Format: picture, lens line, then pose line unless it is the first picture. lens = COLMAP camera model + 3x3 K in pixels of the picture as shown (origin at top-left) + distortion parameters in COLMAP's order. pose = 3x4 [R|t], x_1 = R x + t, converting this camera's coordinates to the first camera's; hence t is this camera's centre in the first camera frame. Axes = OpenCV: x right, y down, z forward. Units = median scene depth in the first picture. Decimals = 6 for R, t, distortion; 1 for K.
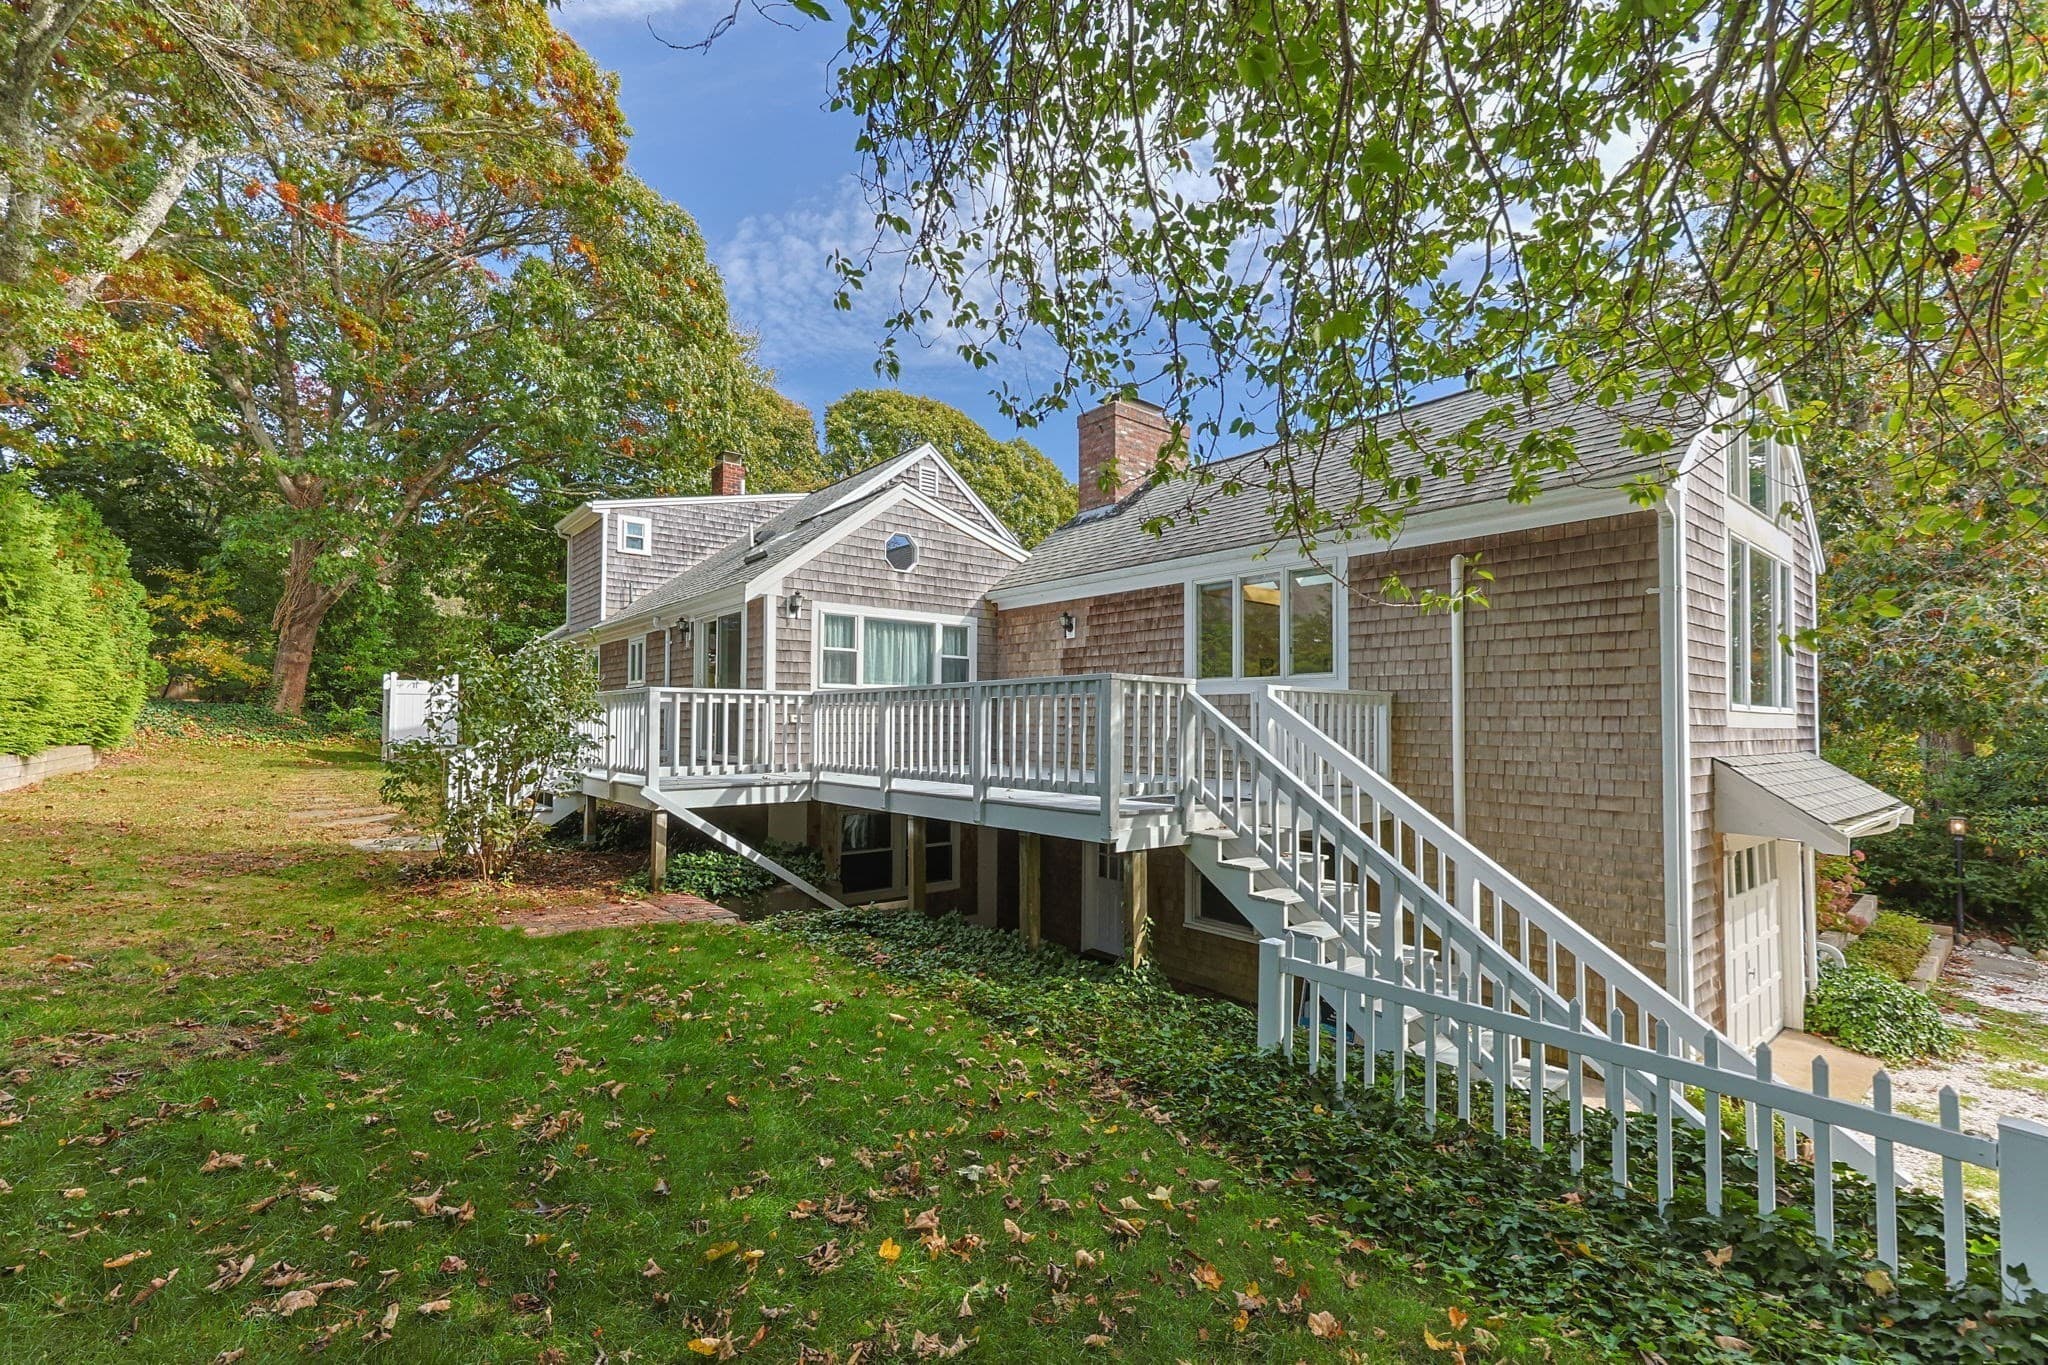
lens RADIAL K [[863.1, 0, 1024.0], [0, 863.1, 682.5], [0, 0, 1]] dist [0.004311, 0.000167]
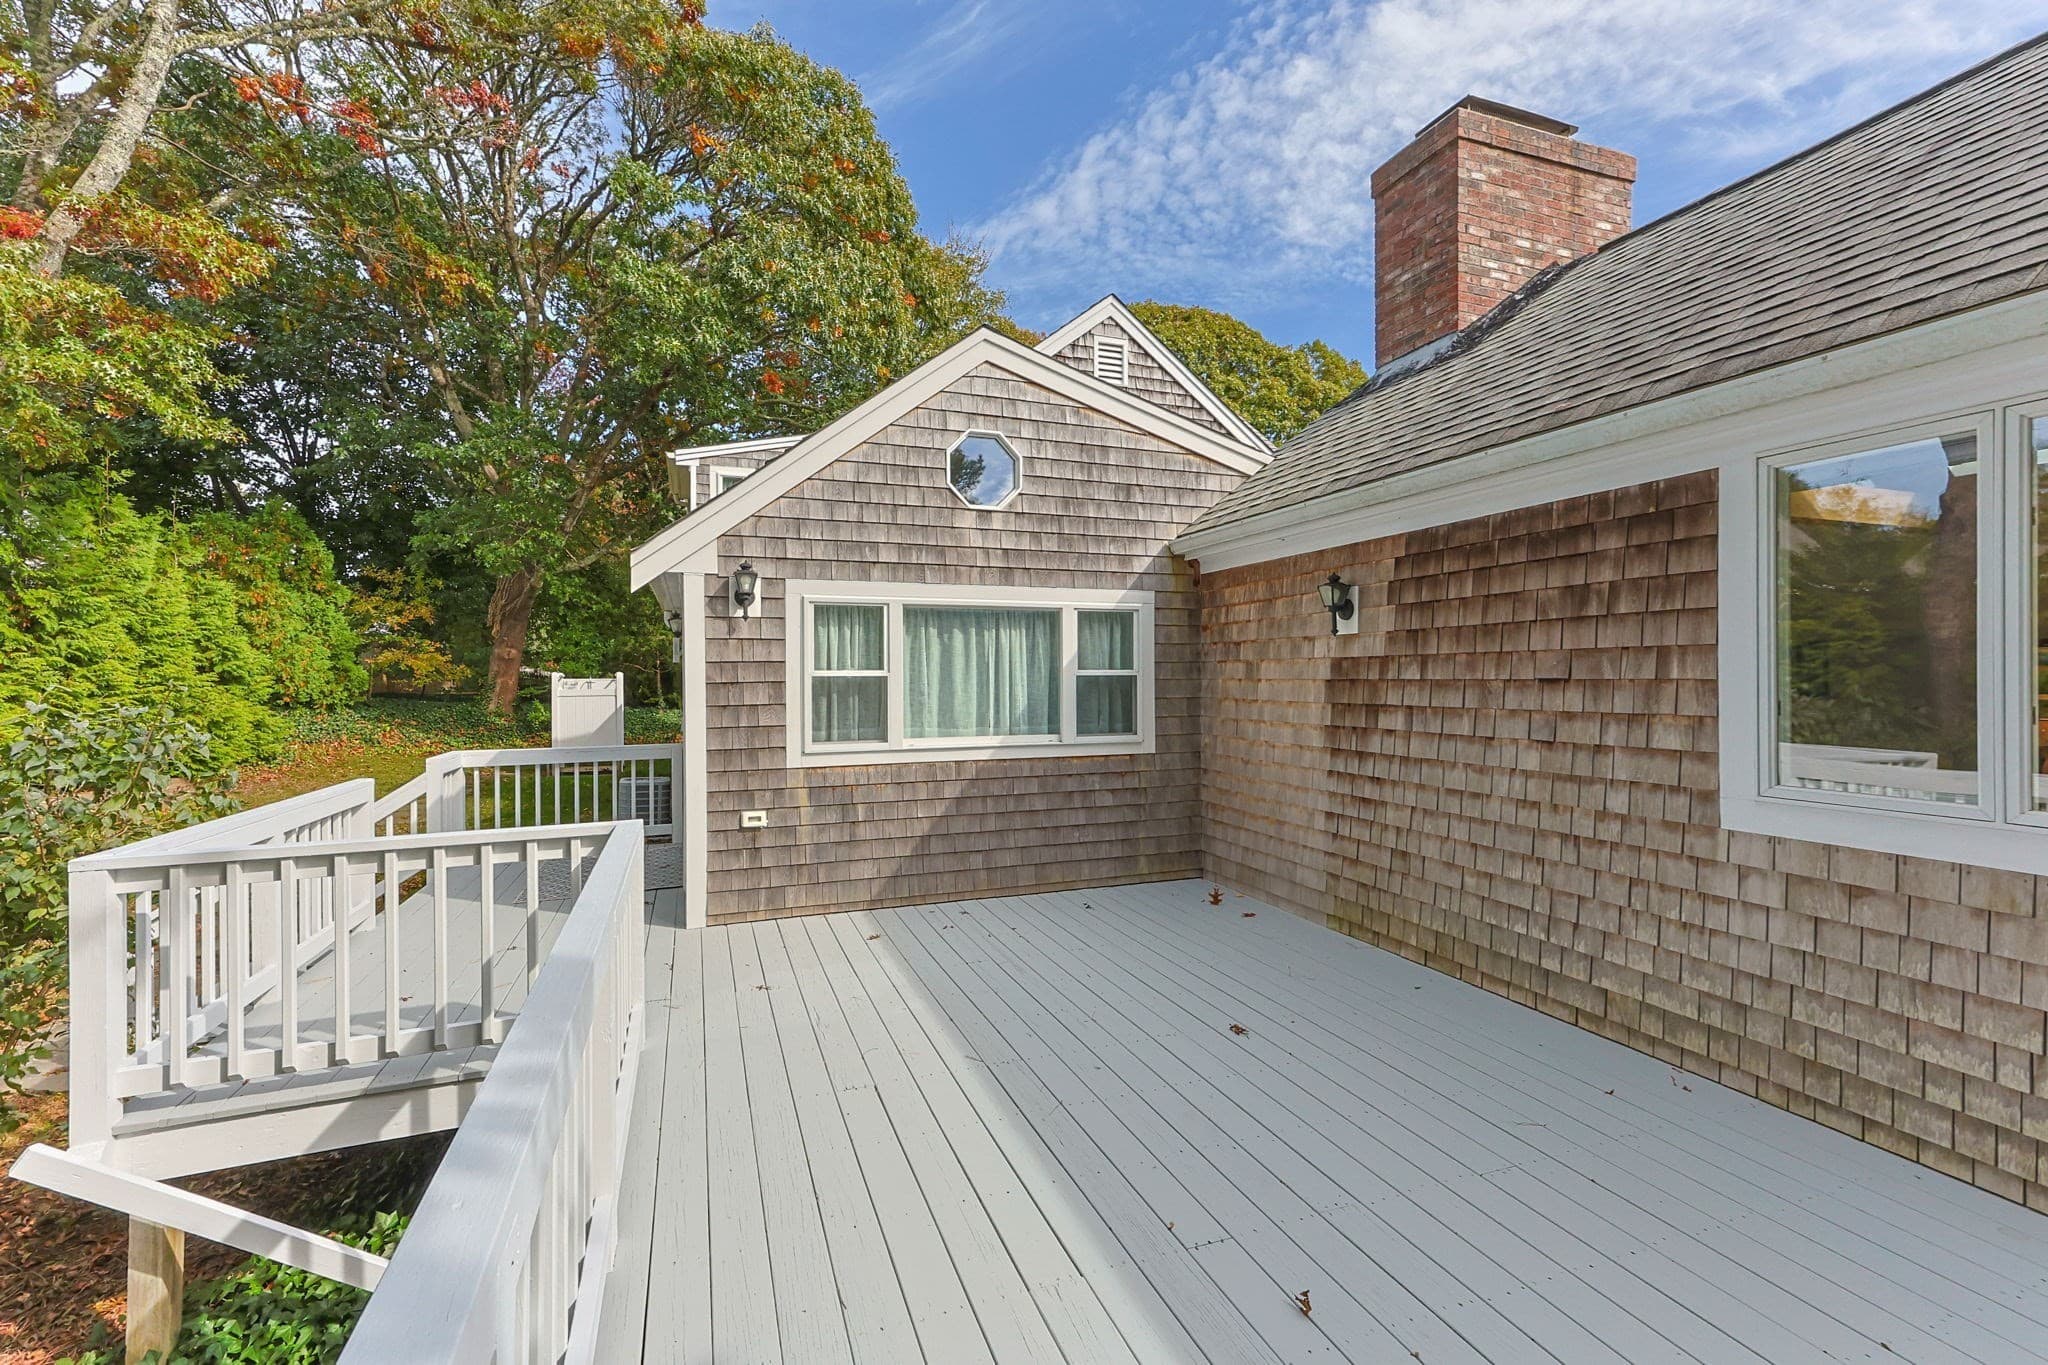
lens RADIAL K [[863.1, 0, 1024.0], [0, 863.1, 682.5], [0, 0, 1]] dist [0.004311, 0.000167]
pose [[0.941409, -0.007968, -0.337172, 0.045365], [0.025204, 0.998588, 0.046772, -0.049916], [0.336323, -0.052529, 0.940280, 0.522575]]
